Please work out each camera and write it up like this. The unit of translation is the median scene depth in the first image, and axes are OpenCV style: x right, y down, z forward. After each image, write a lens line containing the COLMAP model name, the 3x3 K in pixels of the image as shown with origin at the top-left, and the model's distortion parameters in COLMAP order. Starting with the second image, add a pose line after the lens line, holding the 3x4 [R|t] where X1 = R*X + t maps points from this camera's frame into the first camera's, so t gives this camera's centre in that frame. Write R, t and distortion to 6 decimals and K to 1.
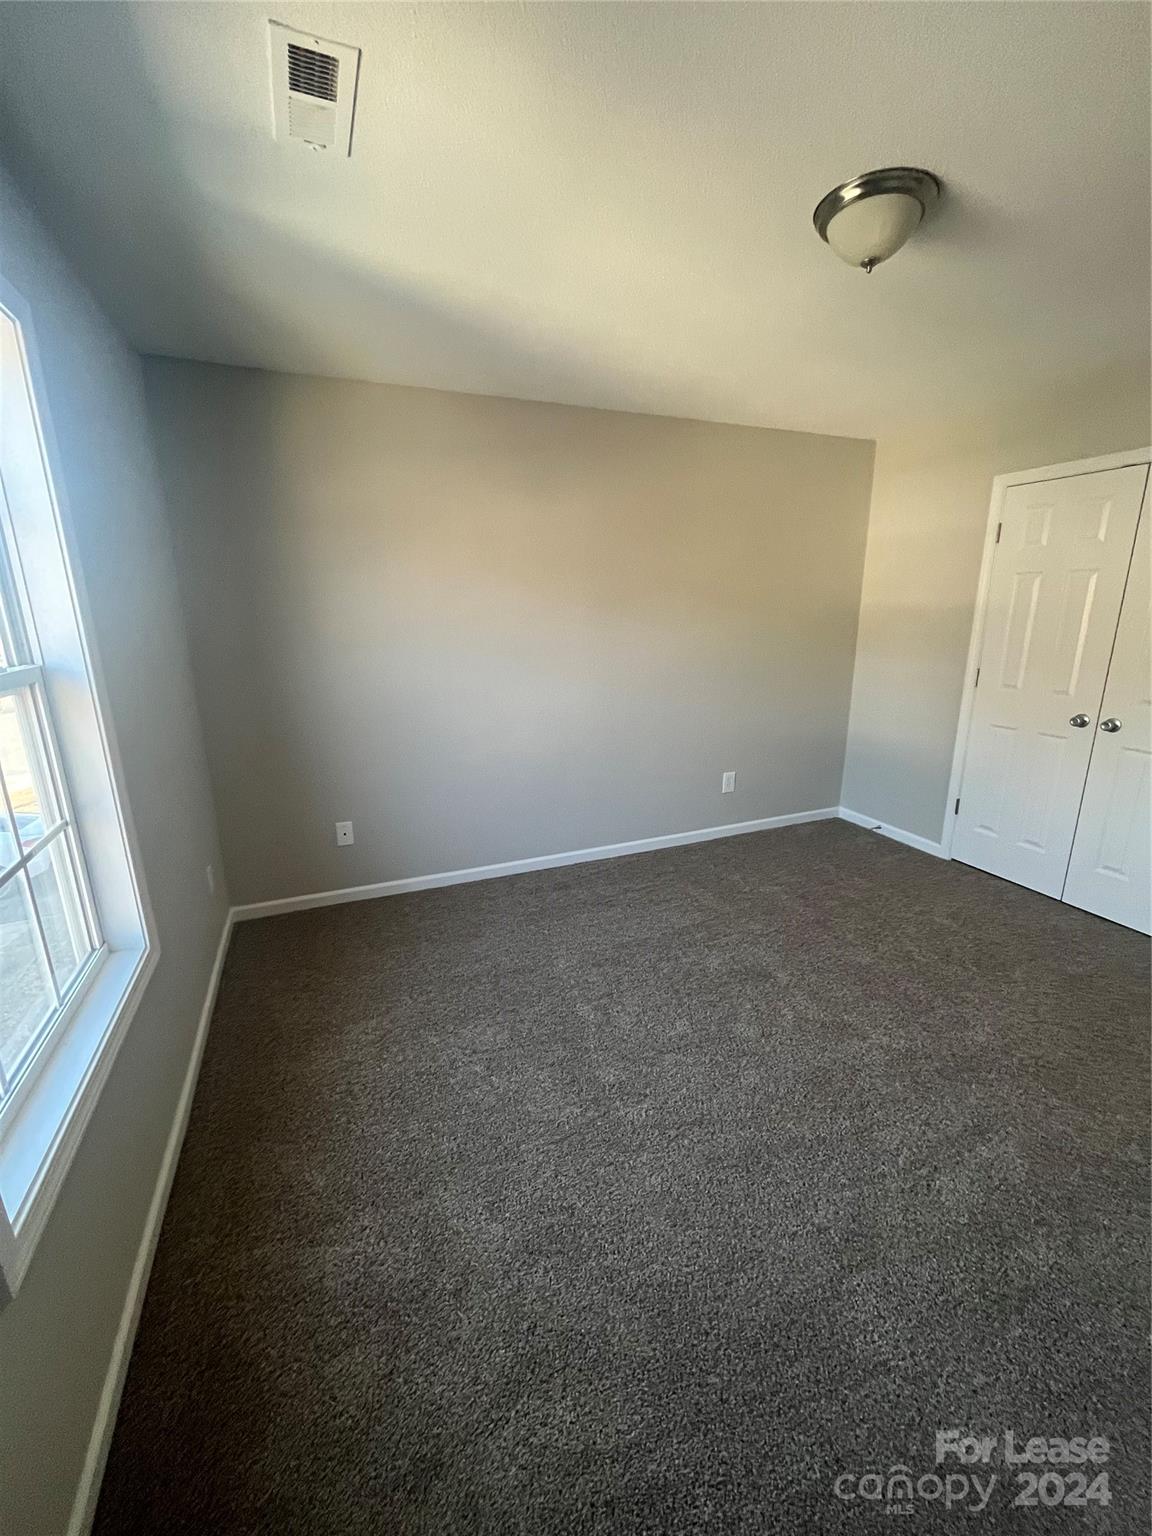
lens RADIAL K [[623.7, 0, 577.5], [0, 623.7, 767.6], [0, 0, 1]] dist [0.001157, -0.000080]
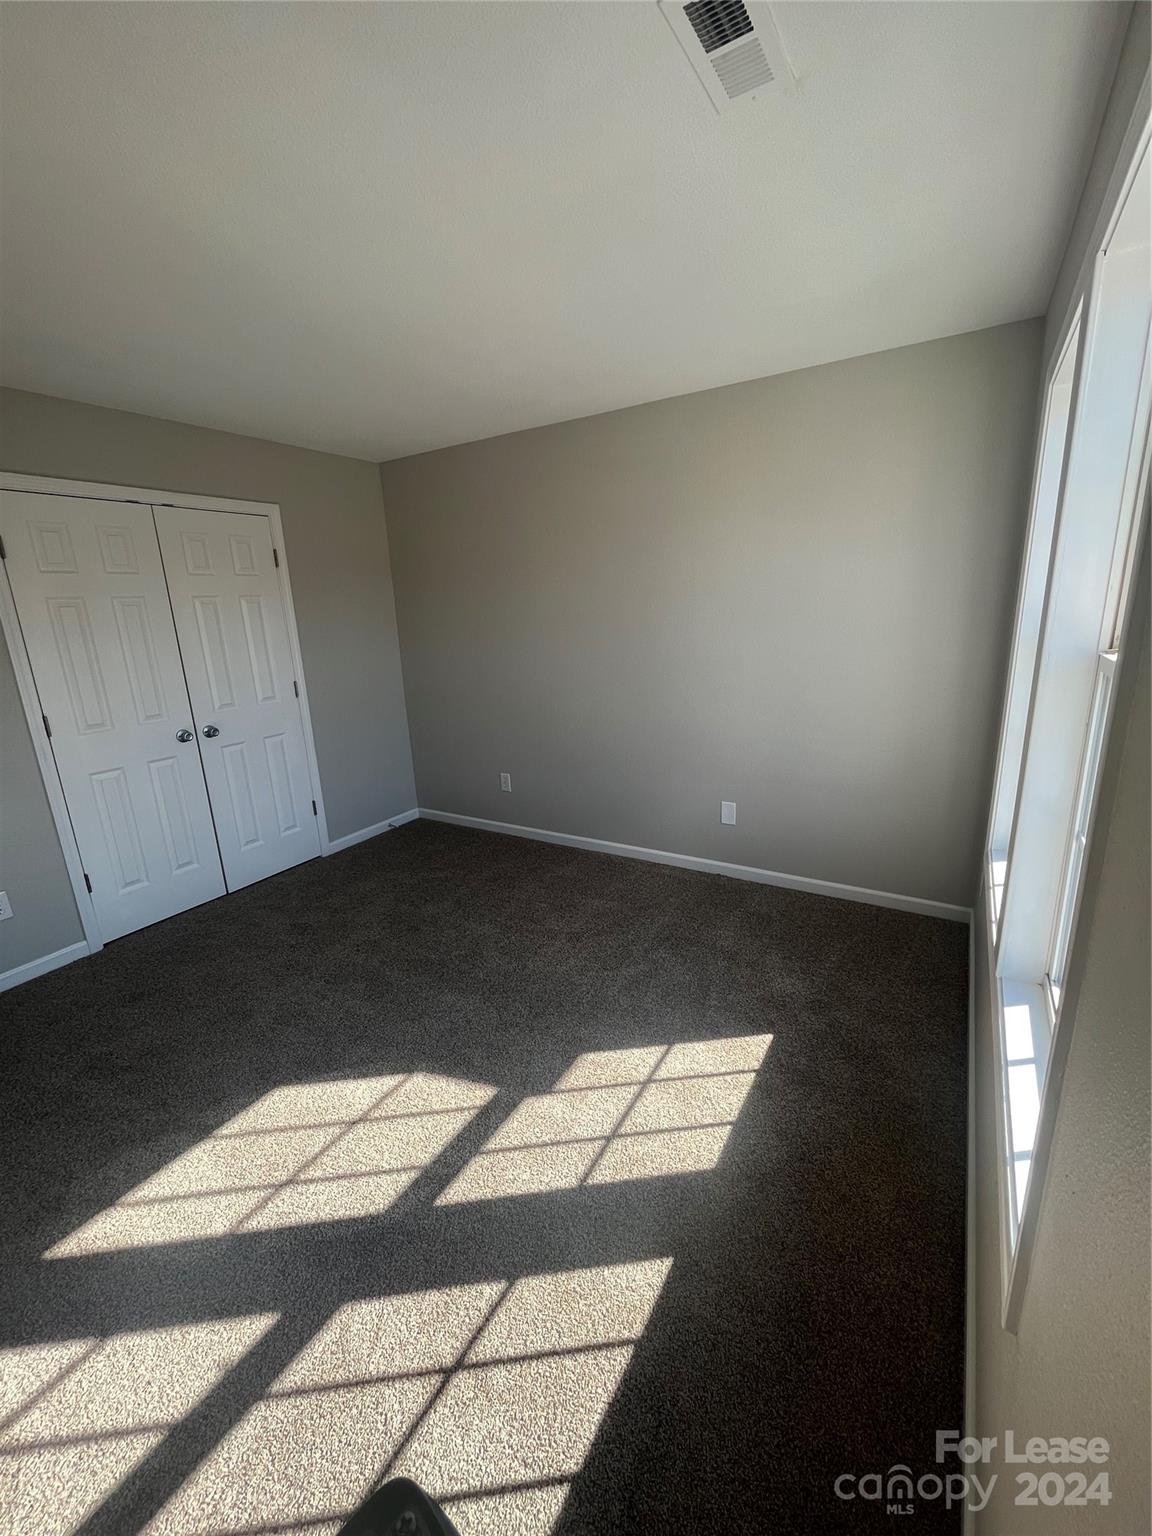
lens RADIAL K [[623.7, 0, 576.1], [0, 623.7, 766.1], [0, 0, 1]] dist [0.001157, -0.000080]
pose [[-0.579557, -0.175364, 0.795840, -0.415311], [0.252309, 0.889976, 0.379847, -0.245014], [-0.774889, 0.420940, -0.471546, 0.918983]]
